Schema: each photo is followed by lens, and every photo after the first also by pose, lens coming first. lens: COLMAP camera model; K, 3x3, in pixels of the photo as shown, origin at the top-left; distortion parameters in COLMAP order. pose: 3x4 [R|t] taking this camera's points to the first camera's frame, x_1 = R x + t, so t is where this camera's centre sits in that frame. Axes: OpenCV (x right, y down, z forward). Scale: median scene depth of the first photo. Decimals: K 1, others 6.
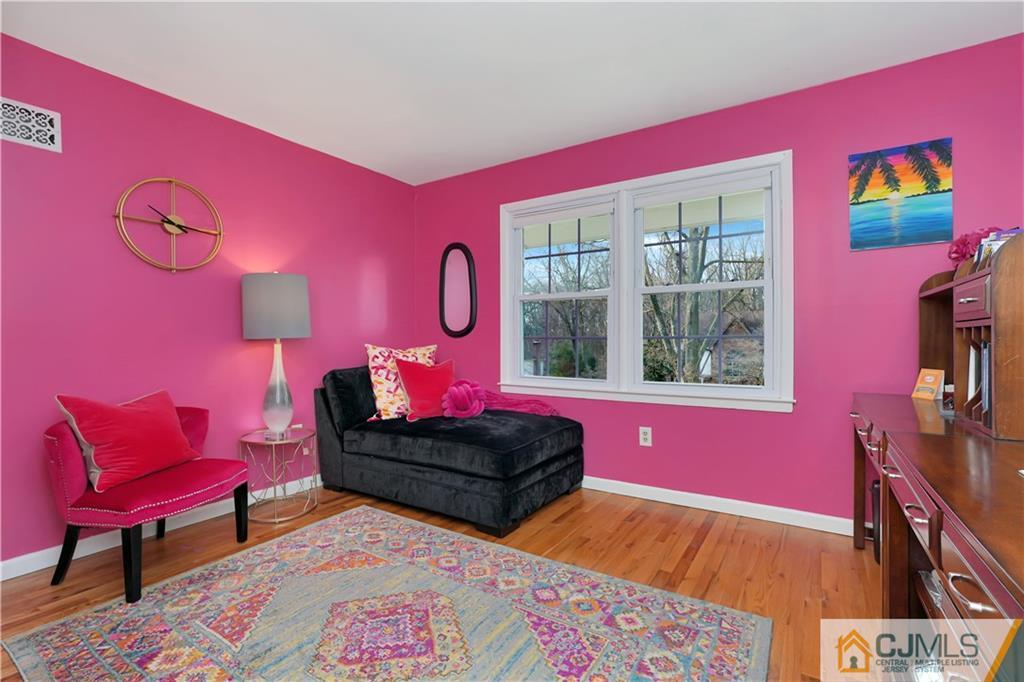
lens RADIAL K [[474.4, 0, 513.5], [0, 474.4, 341.1], [0, 0, 1]] dist [-0.014838, 0.006032]
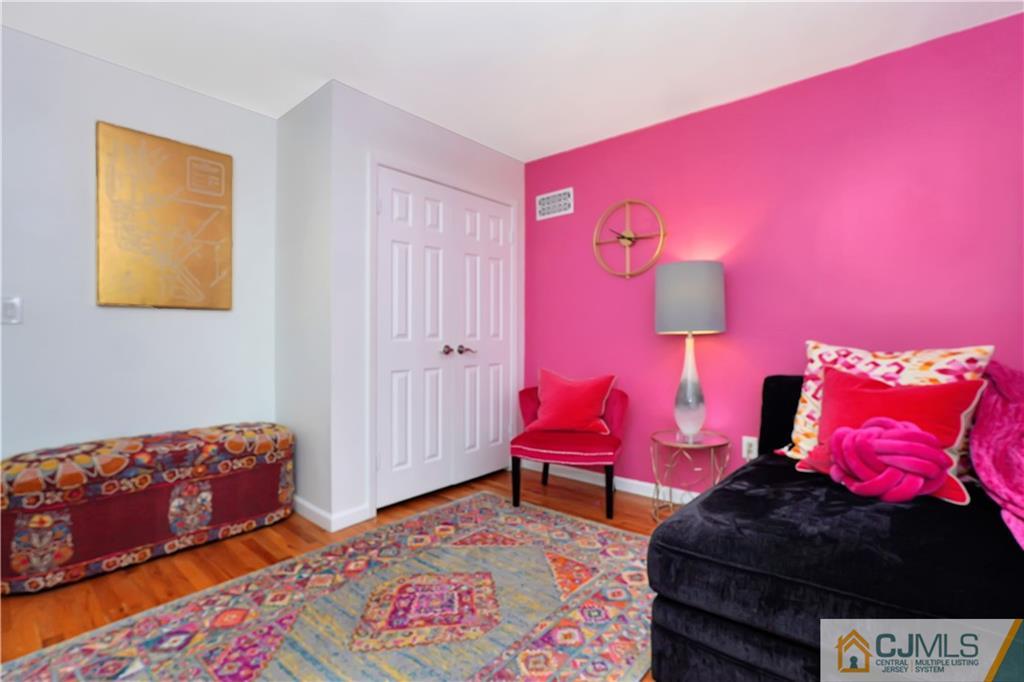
lens RADIAL K [[474.4, 0, 514.4], [0, 474.4, 338.8], [0, 0, 1]] dist [-0.014838, 0.006032]
pose [[-0.135484, 0.011038, -0.990718, 0.604911], [-0.003224, 0.999928, 0.011582, -0.005432], [0.990774, 0.004764, -0.135439, 1.028867]]
